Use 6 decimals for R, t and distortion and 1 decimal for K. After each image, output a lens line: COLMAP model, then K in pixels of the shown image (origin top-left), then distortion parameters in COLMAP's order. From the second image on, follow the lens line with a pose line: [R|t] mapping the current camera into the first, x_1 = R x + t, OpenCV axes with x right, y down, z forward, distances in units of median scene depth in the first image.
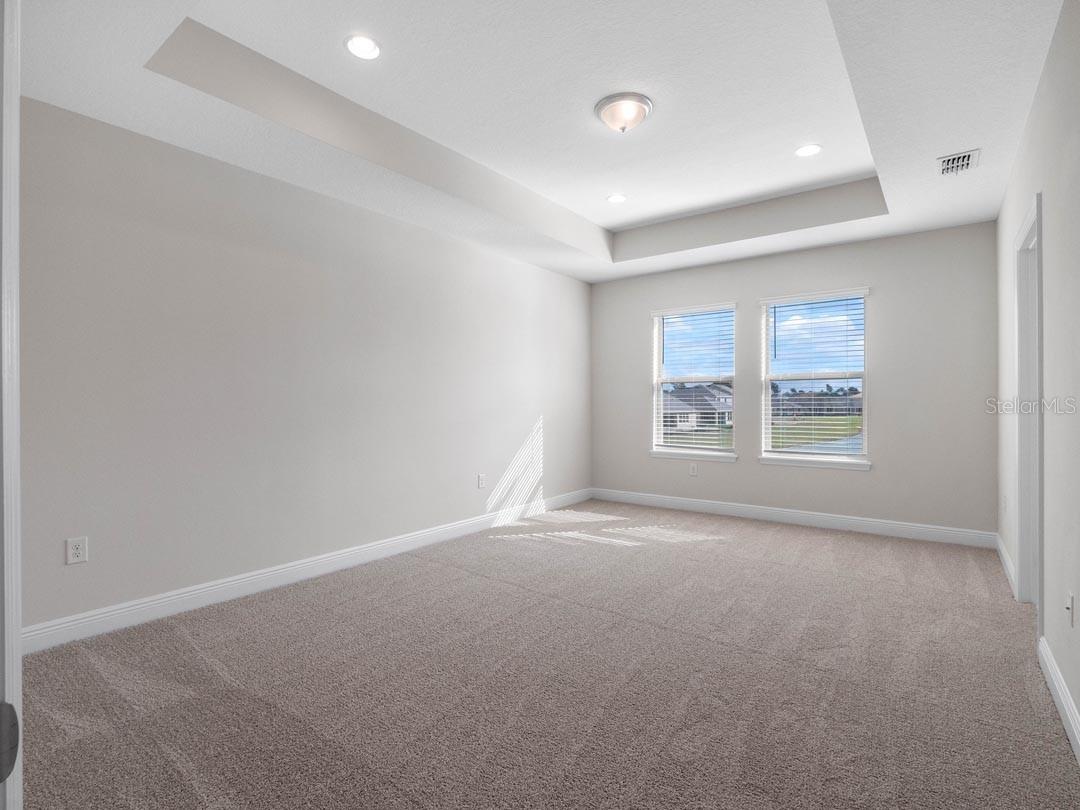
lens RADIAL K [[539.9, 0, 539.7], [0, 539.9, 402.5], [0, 0, 1]] dist [0.003338, -0.008469]
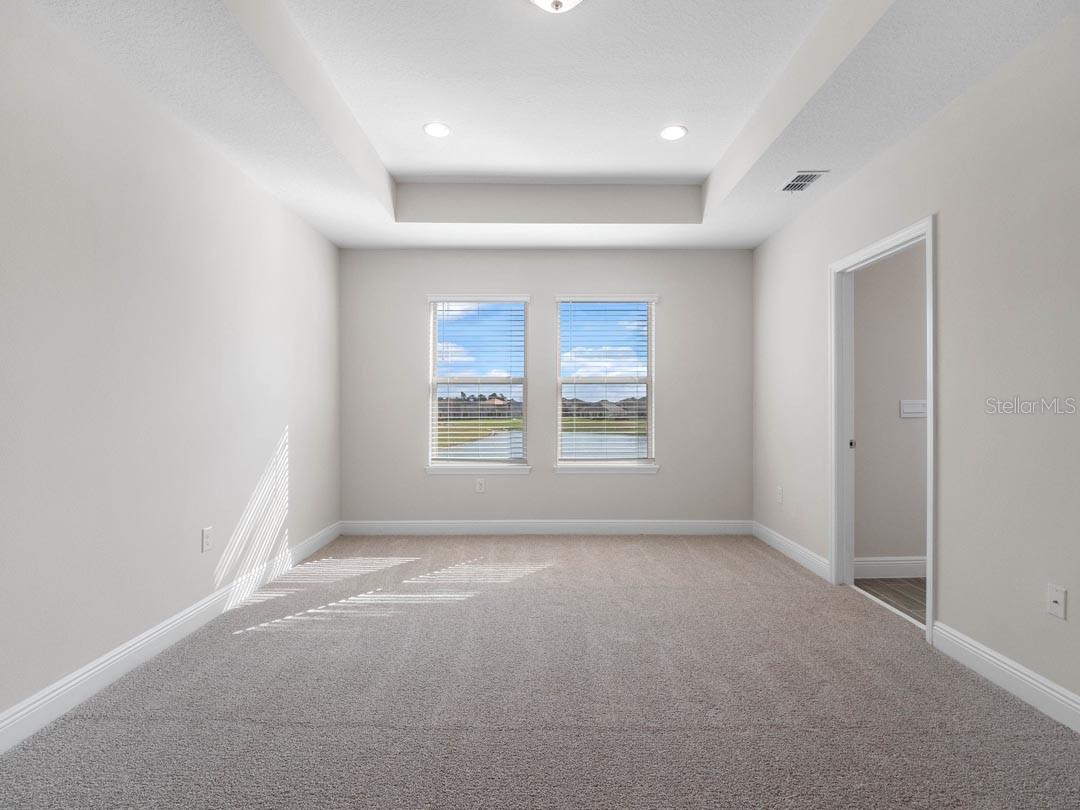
lens RADIAL K [[539.9, 0, 545.1], [0, 539.9, 402.6], [0, 0, 1]] dist [0.003338, -0.008469]
pose [[0.790135, 0.007789, 0.612883, -0.165335], [-0.002069, 0.999947, -0.010041, 0.002064], [-0.612929, 0.006665, 0.790110, 0.284420]]
